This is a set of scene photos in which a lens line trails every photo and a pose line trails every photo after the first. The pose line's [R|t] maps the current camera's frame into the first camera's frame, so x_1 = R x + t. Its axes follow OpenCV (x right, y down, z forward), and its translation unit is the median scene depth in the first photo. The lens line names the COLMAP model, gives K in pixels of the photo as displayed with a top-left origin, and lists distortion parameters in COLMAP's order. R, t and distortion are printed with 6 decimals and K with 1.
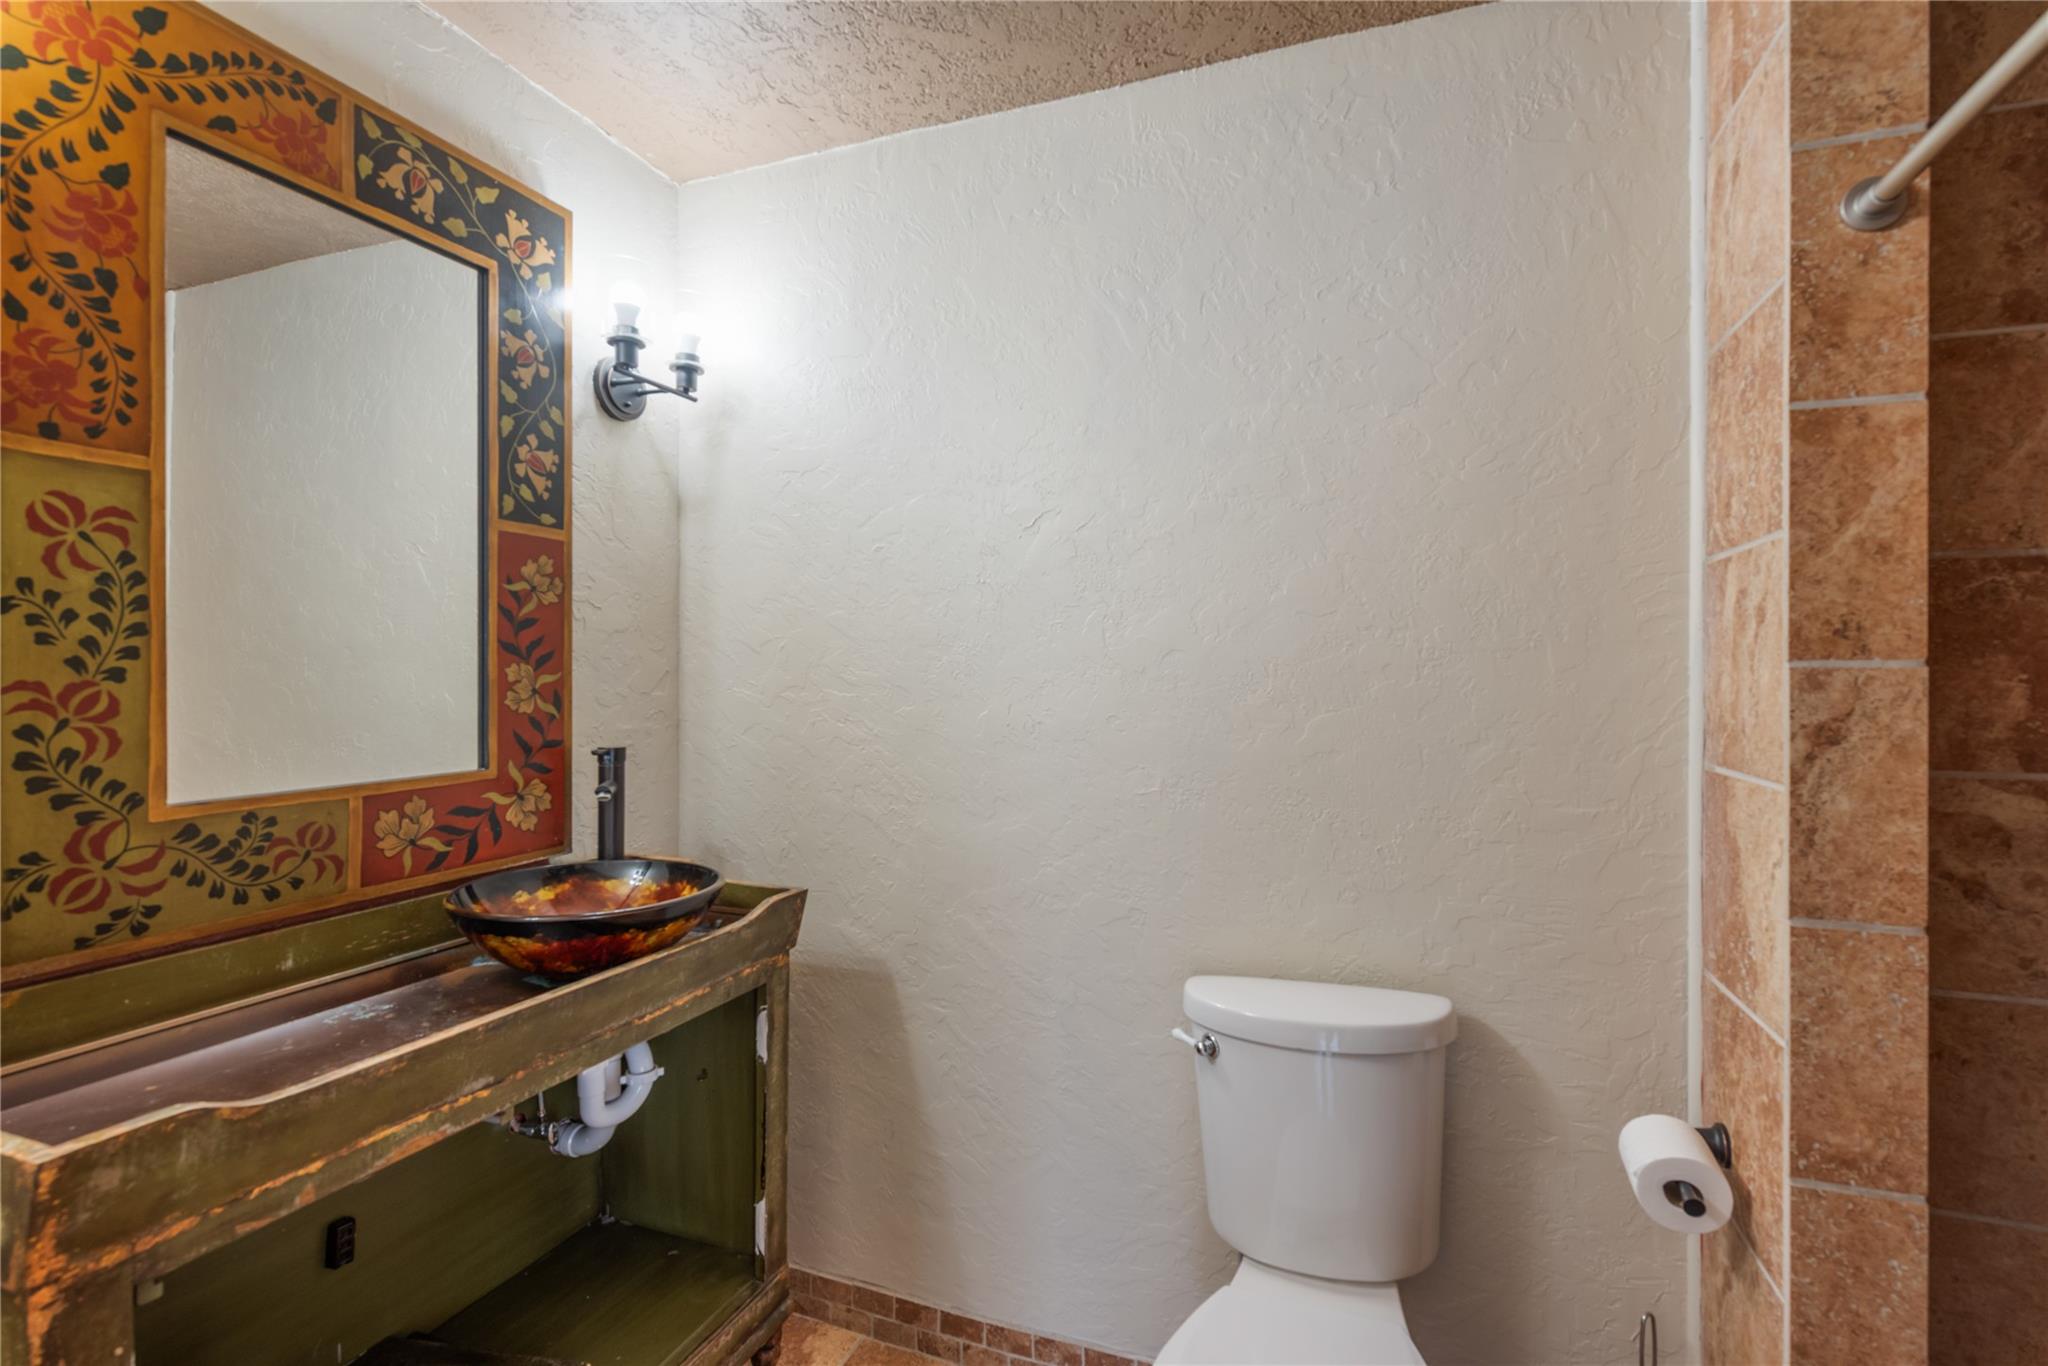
lens RADIAL K [[949.6, 0, 1028.1], [0, 949.6, 672.0], [0, 0, 1]] dist [-0.002195, 0.000711]
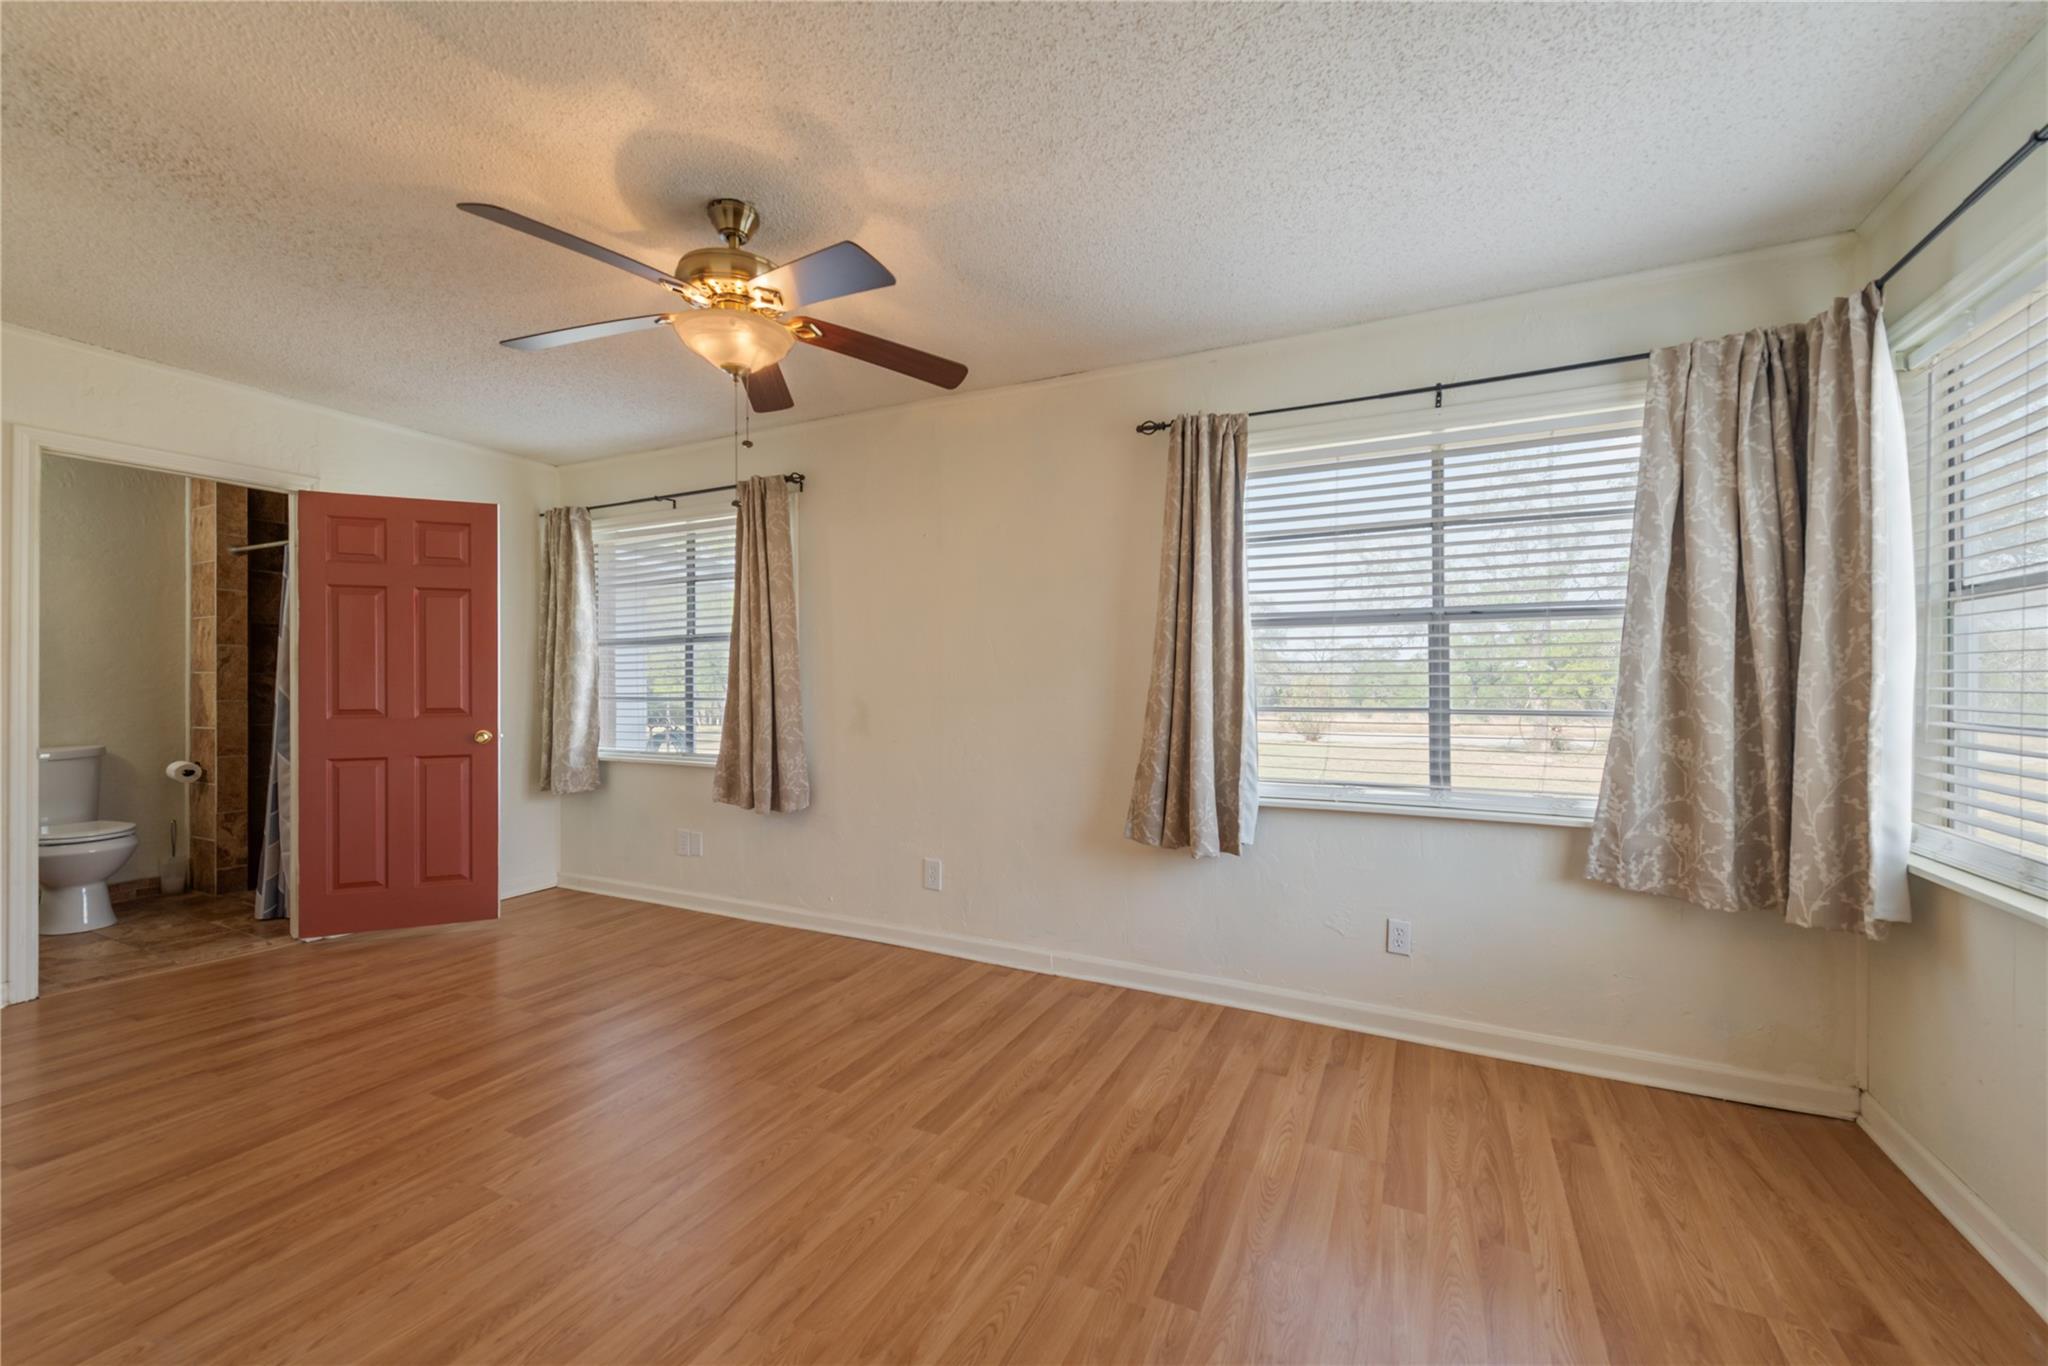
lens RADIAL K [[803.2, 0, 1028.6], [0, 803.2, 682.4], [0, 0, 1]] dist [0.000871, 0.000083]
pose [[0.090883, 0.000565, 0.995861, -2.716284], [0.003235, 0.999994, -0.000862, 0.188689], [-0.995856, 0.003299, 0.090880, -3.268346]]
